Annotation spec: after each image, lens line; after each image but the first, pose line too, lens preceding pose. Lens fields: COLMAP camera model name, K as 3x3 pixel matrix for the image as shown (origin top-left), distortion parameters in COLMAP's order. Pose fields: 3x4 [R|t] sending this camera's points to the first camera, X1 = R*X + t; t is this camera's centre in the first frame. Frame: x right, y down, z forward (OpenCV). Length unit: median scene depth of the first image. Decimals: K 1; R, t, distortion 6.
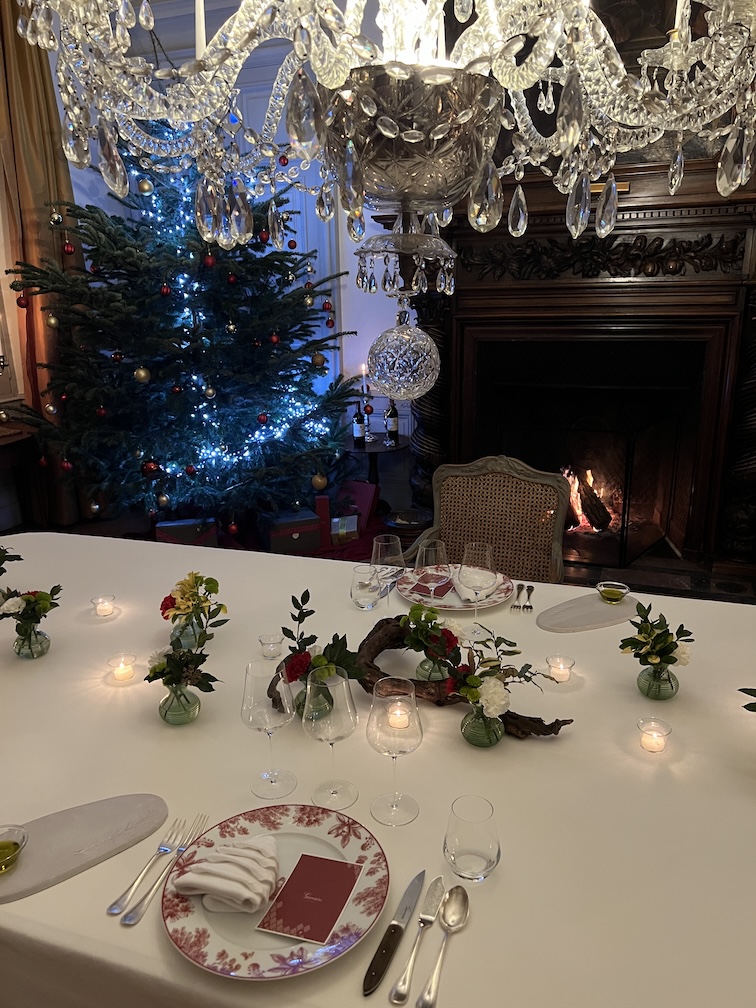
lens RADIAL K [[767.3, 0, 377.1], [0, 767.3, 508.5], [0, 0, 1]] dist [0.036998, -0.055832]
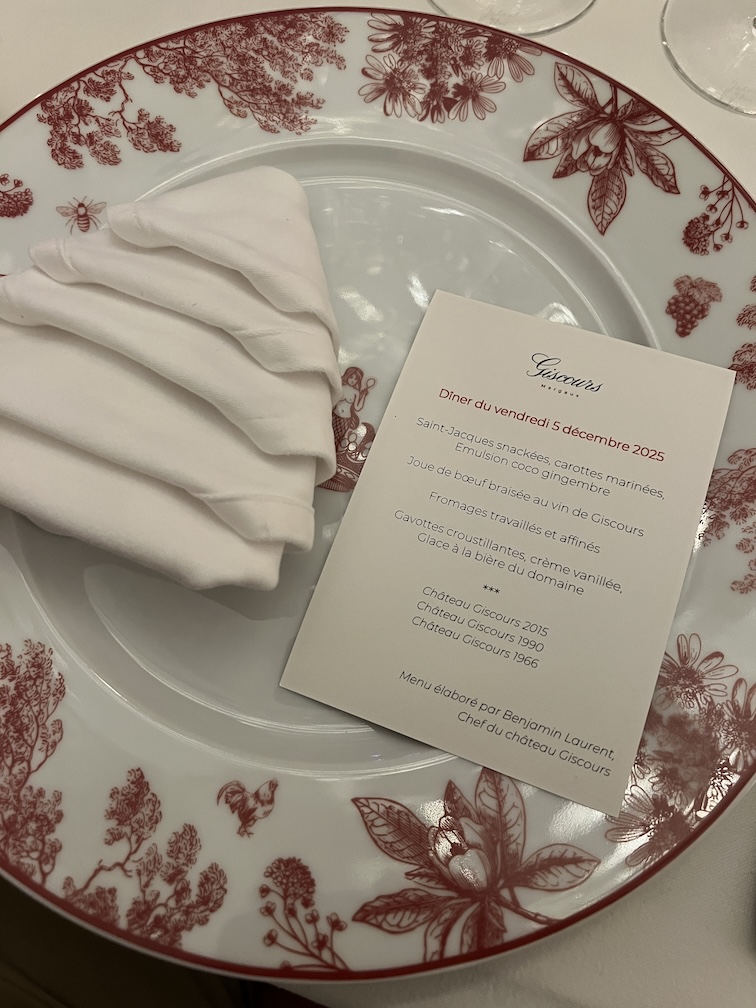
lens RADIAL K [[767.3, 0, 371.1], [0, 767.3, 507.7], [0, 0, 1]] dist [0.036998, -0.055832]
pose [[0.999403, 0.006236, 0.033980, -0.120009], [-0.031755, 0.553224, 0.832427, 0.296212], [-0.013608, -0.833009, 0.553092, 0.806316]]
